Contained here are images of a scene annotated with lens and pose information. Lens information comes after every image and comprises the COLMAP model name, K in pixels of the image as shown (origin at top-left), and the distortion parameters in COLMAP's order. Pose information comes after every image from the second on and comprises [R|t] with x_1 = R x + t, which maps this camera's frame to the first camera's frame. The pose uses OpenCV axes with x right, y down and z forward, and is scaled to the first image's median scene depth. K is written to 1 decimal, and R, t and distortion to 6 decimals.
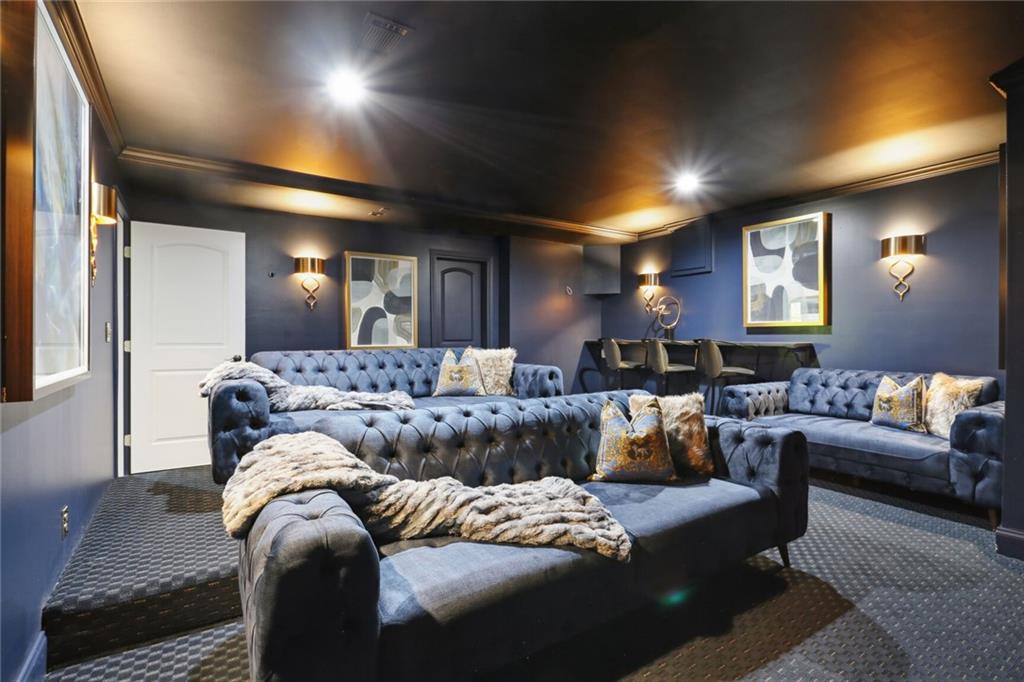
lens RADIAL K [[495.0, 0, 515.6], [0, 495.0, 336.0], [0, 0, 1]] dist [-0.009956, 0.002946]
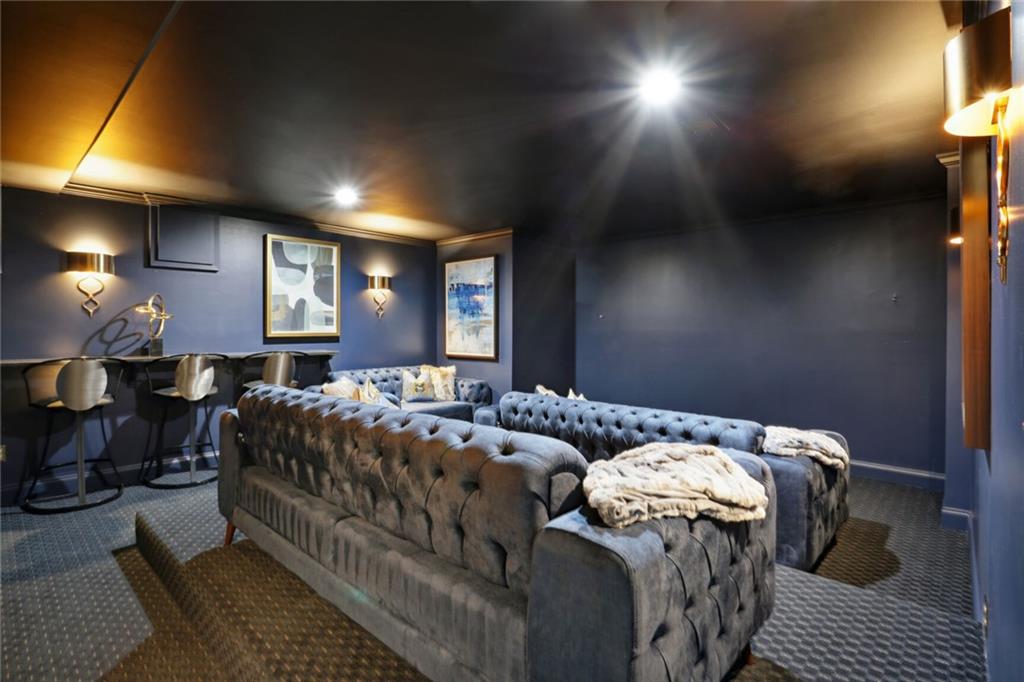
lens RADIAL K [[495.0, 0, 514.8], [0, 495.0, 336.1], [0, 0, 1]] dist [-0.009956, 0.002946]
pose [[-0.249865, -0.012798, 0.968196, -0.636734], [0.003890, 0.999891, 0.014221, -0.034004], [-0.968273, 0.007319, -0.249788, 0.826240]]
